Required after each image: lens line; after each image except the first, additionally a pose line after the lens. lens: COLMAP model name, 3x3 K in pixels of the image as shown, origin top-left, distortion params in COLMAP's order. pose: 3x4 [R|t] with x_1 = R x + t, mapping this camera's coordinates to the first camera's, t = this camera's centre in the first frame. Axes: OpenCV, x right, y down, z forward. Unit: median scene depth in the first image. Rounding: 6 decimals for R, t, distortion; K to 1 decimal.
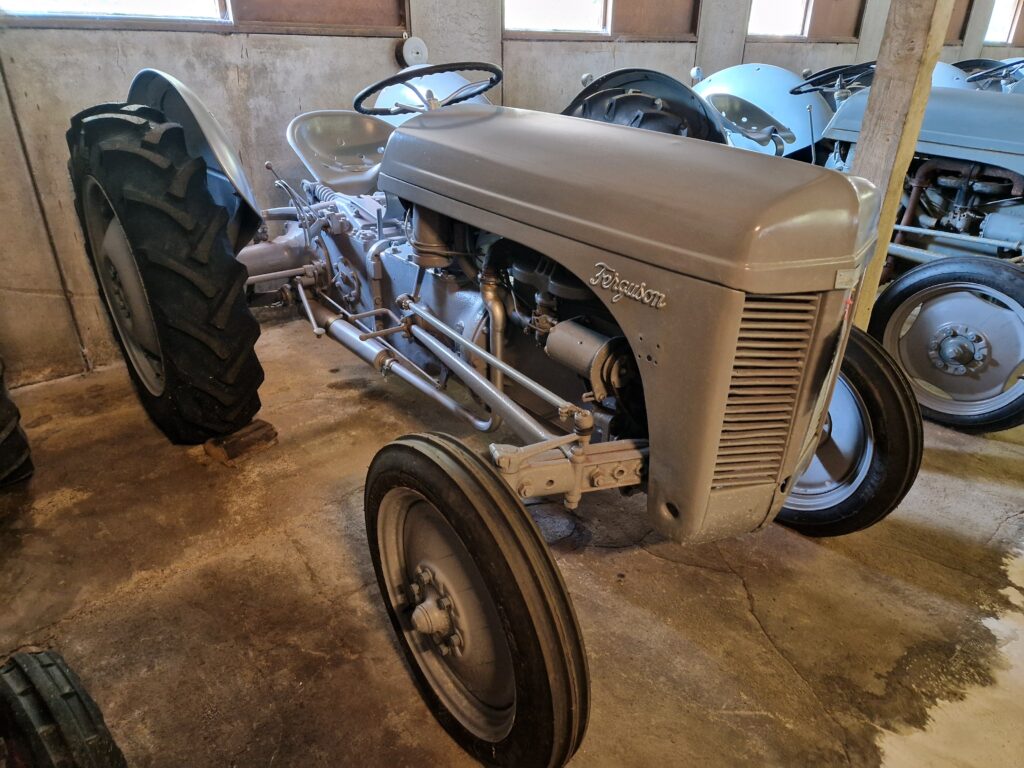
lens RADIAL K [[682.4, 0, 512.6], [0, 682.4, 385.9], [0, 0, 1]] dist [0.061792, -0.047576]
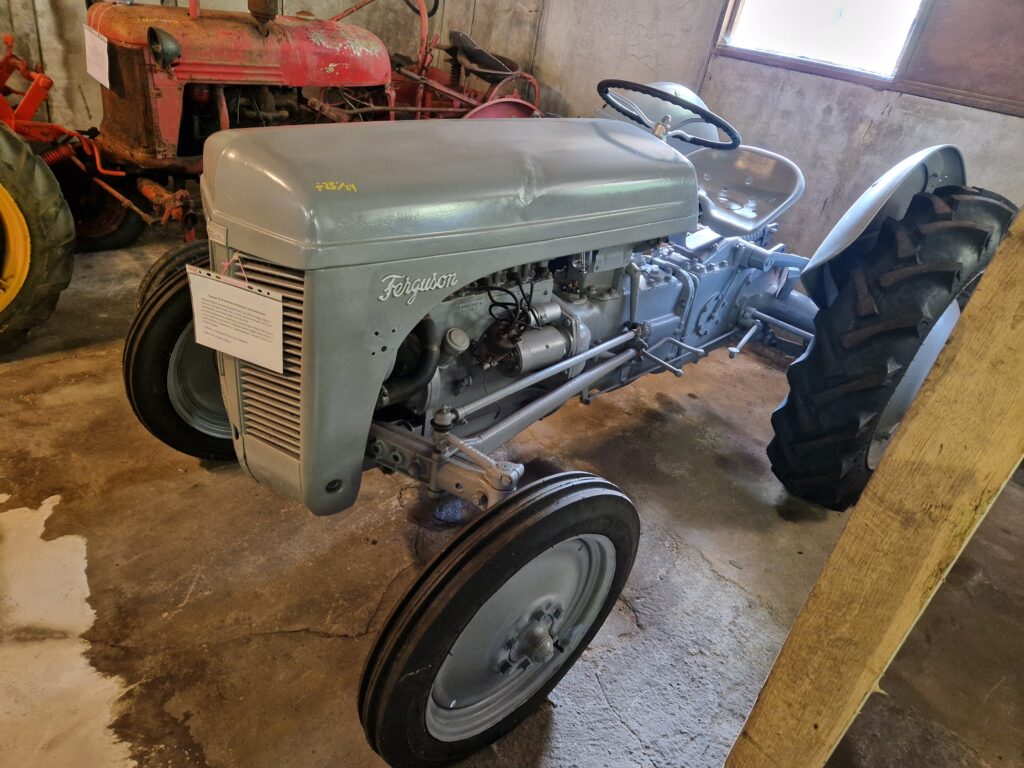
lens RADIAL K [[682.4, 0, 512.2], [0, 682.4, 381.6], [0, 0, 1]] dist [0.061792, -0.047576]
pose [[0.070464, 0.483667, -0.872411, 1.129282], [-0.586056, 0.727798, 0.356158, -0.459885], [0.807201, 0.486186, 0.334739, 0.828687]]
